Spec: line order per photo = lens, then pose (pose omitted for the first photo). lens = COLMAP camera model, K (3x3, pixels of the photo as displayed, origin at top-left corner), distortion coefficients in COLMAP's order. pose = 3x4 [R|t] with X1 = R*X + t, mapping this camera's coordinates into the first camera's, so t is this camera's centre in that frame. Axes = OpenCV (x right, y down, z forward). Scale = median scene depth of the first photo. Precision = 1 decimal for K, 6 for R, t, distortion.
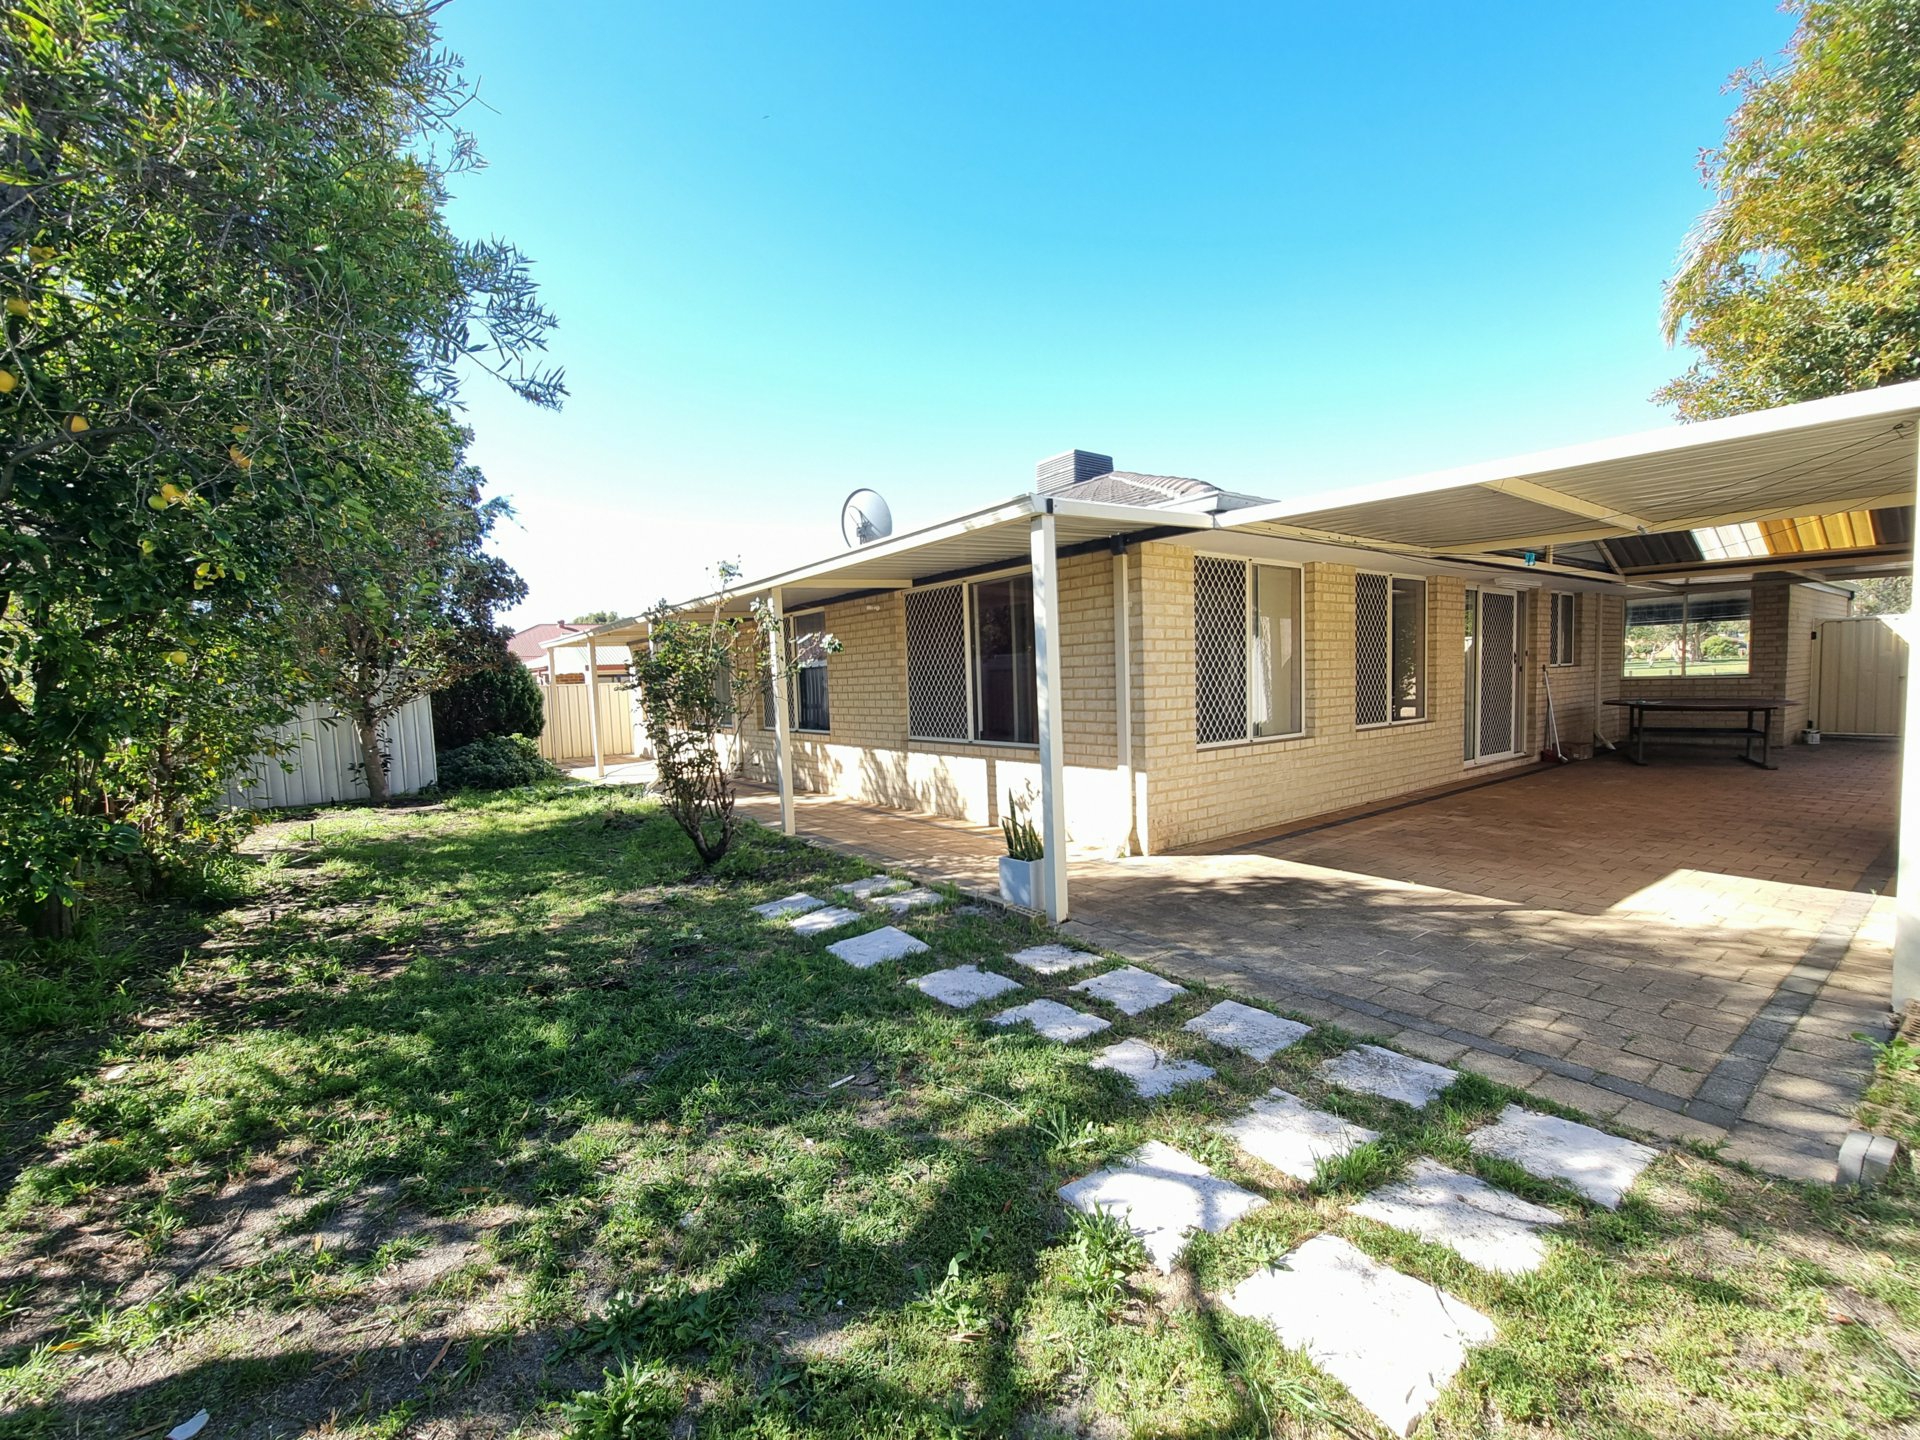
lens RADIAL K [[821.7, 0, 964.5], [0, 821.7, 728.0], [0, 0, 1]] dist [0.000896, 0.000035]
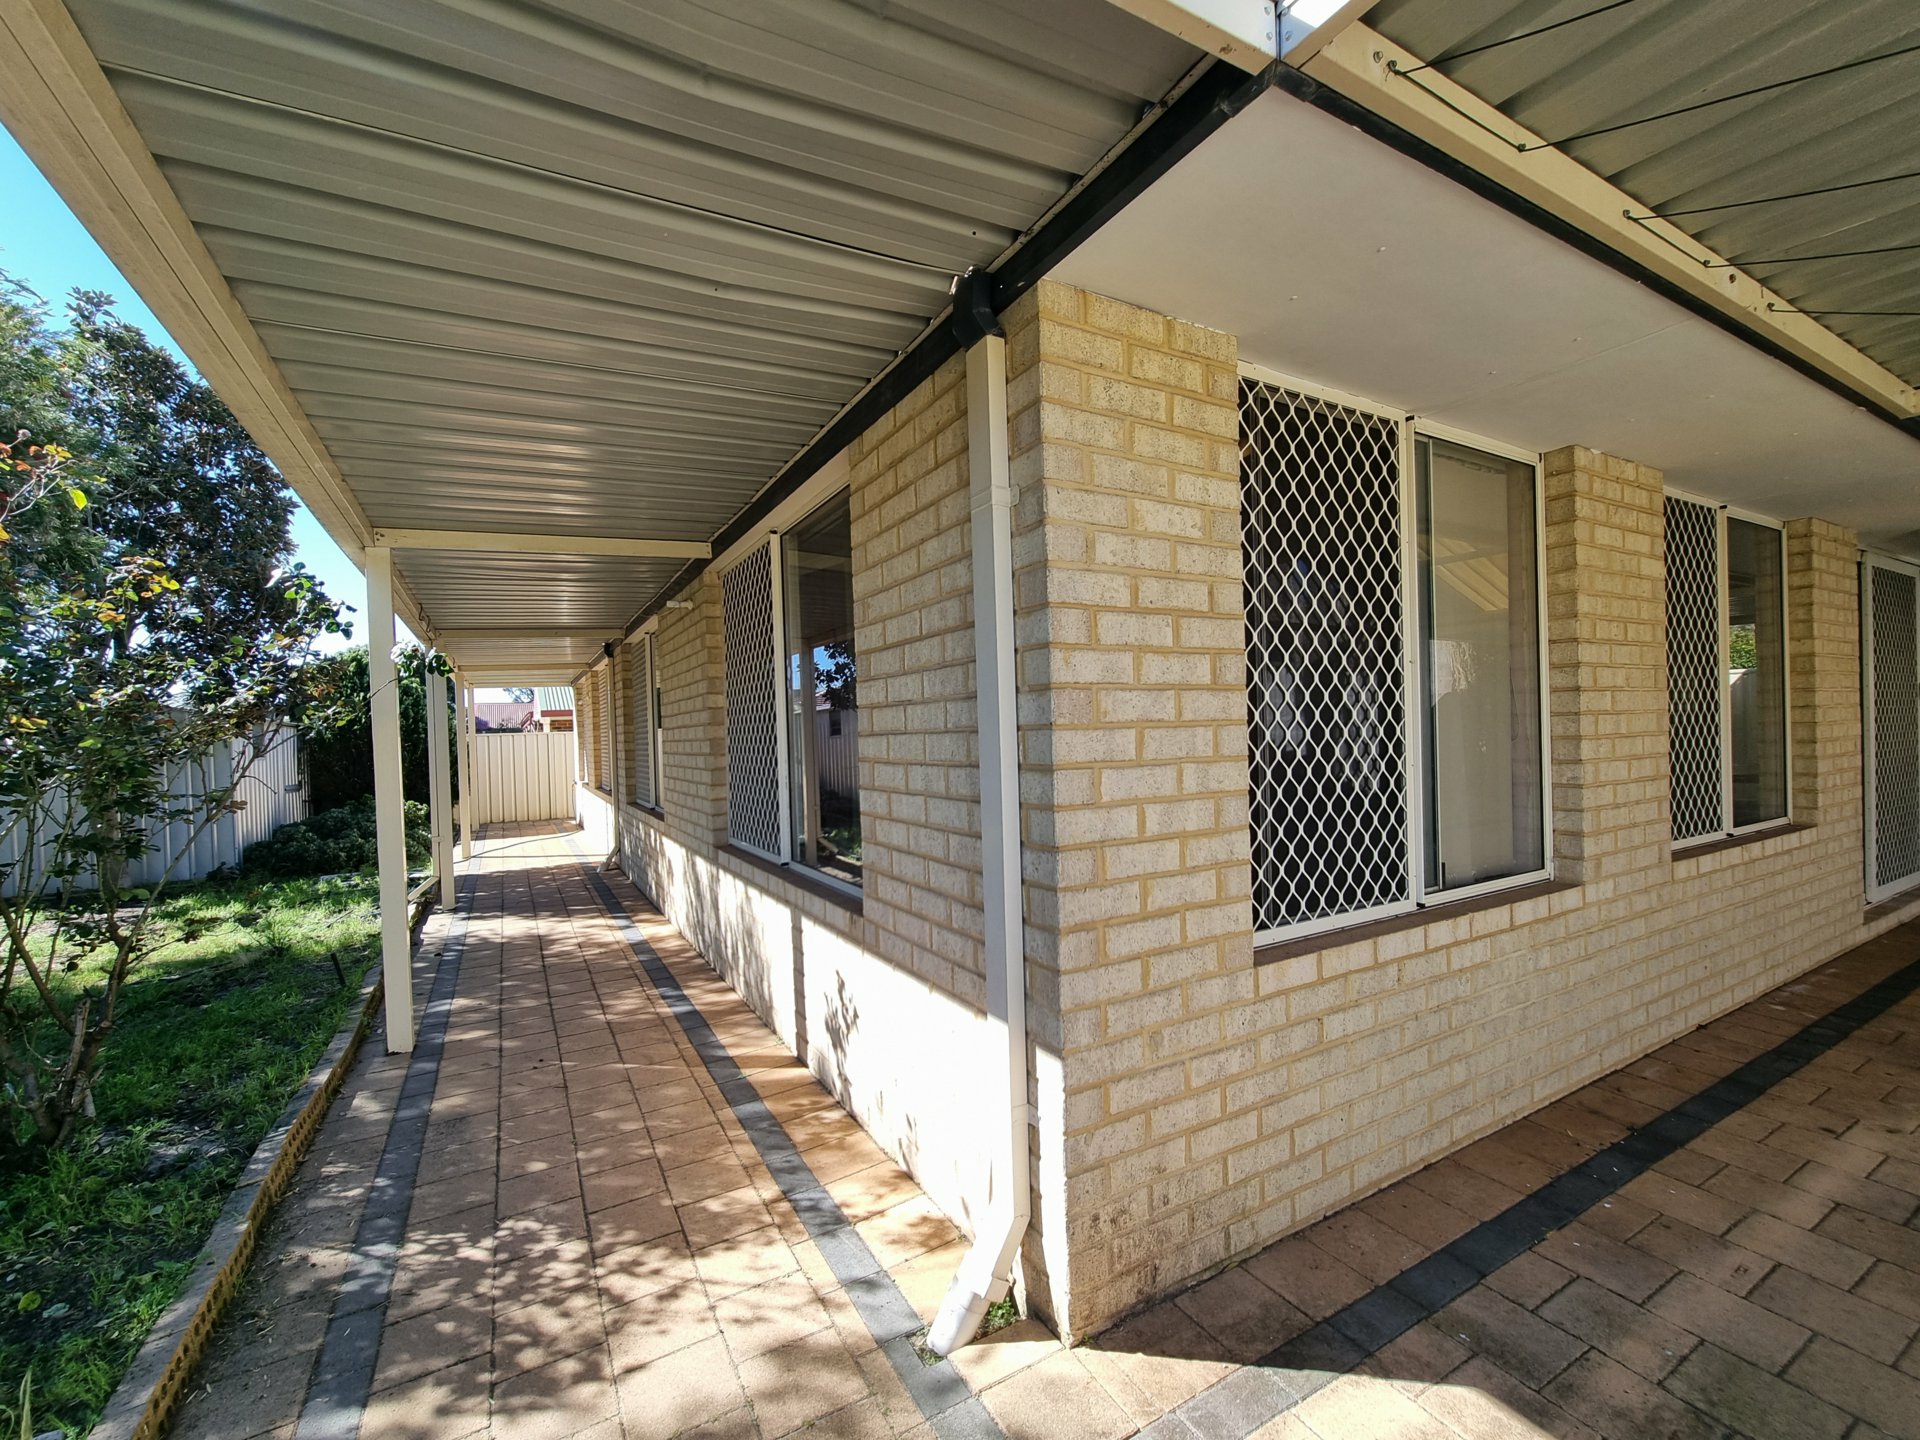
lens RADIAL K [[821.7, 0, 956.8], [0, 821.7, 727.6], [0, 0, 1]] dist [0.000896, 0.000035]
pose [[0.991130, 0.004795, -0.132806, 0.198122], [-0.012398, 0.998326, -0.056486, -0.041925], [0.132313, 0.057631, 0.989531, 0.623844]]
